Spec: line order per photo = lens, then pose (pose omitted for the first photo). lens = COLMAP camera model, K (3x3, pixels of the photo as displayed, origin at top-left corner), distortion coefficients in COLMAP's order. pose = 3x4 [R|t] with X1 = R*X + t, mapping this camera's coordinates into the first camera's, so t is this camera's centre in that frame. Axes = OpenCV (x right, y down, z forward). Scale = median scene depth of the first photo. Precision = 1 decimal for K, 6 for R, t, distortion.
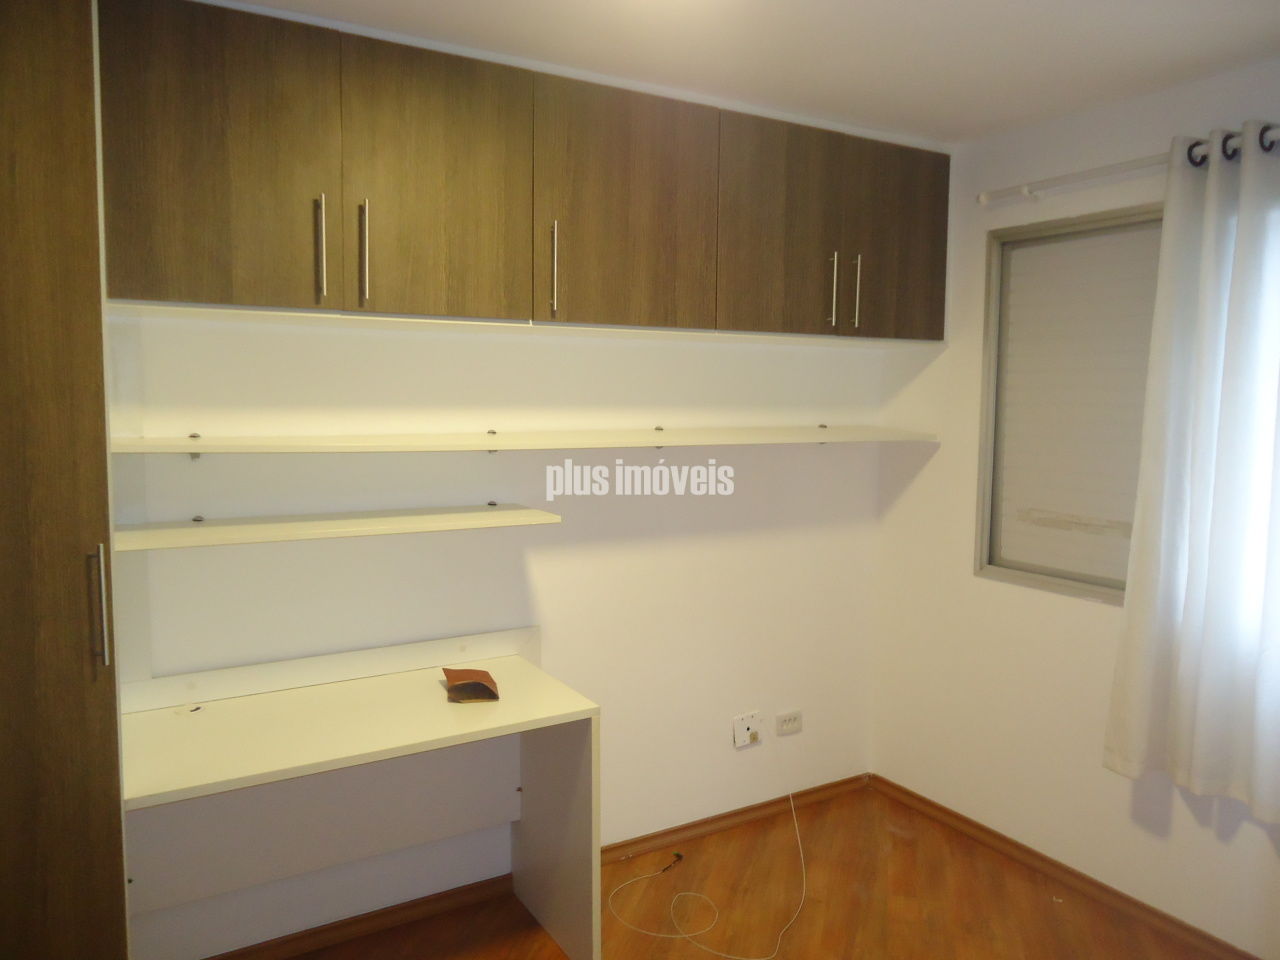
lens RADIAL K [[907.8, 0, 636.5], [0, 907.8, 469.8], [0, 0, 1]] dist [-0.025037, 0.008468]
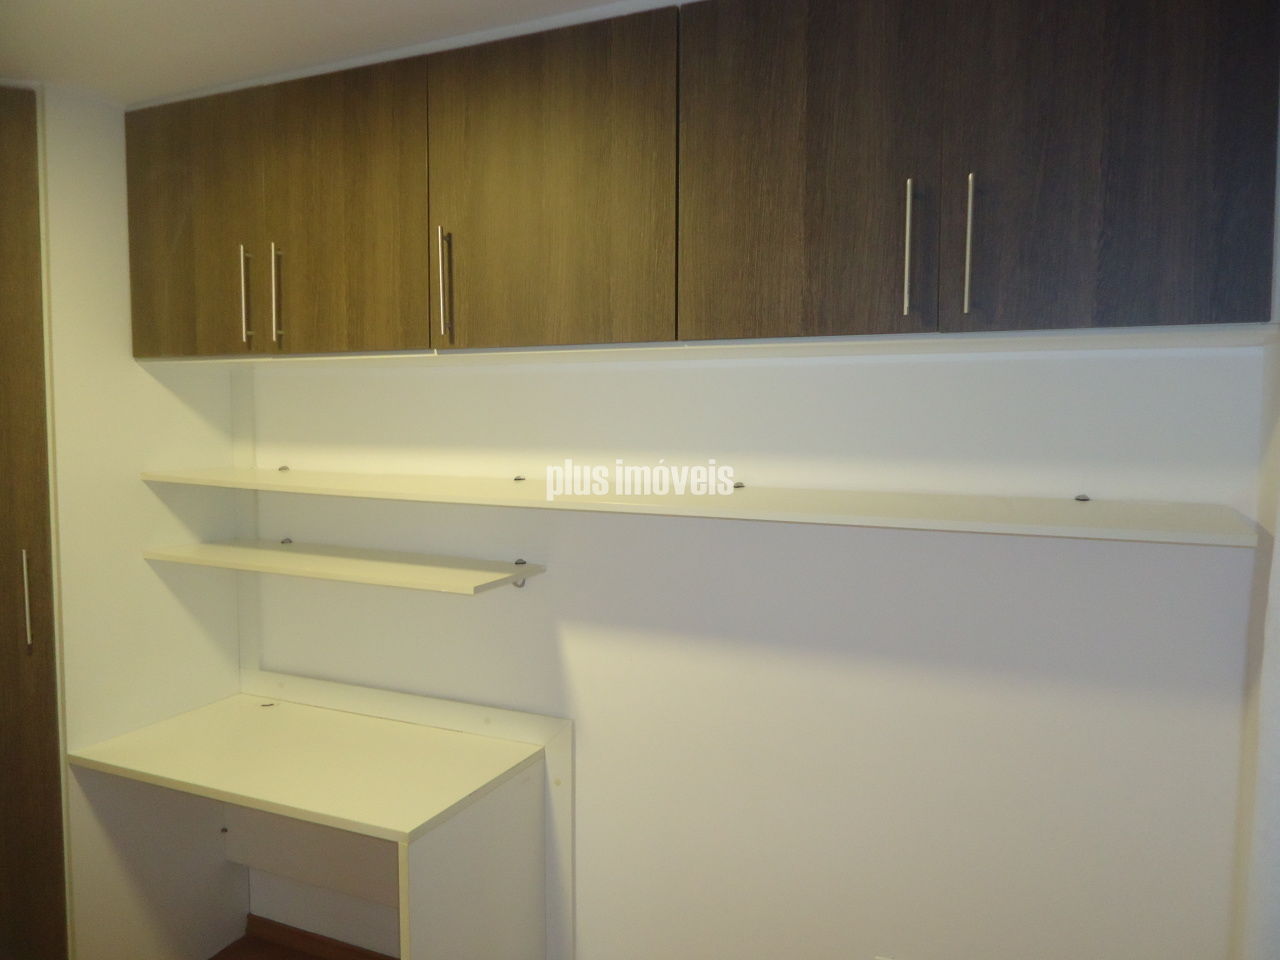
lens RADIAL K [[907.8, 0, 636.5], [0, 907.8, 469.8], [0, 0, 1]] dist [-0.025037, 0.008468]
pose [[0.583067, 0.044436, -0.811208, 0.679590], [-0.068134, 0.997660, 0.005677, -0.070253], [0.809562, 0.051961, 0.584730, 0.665714]]
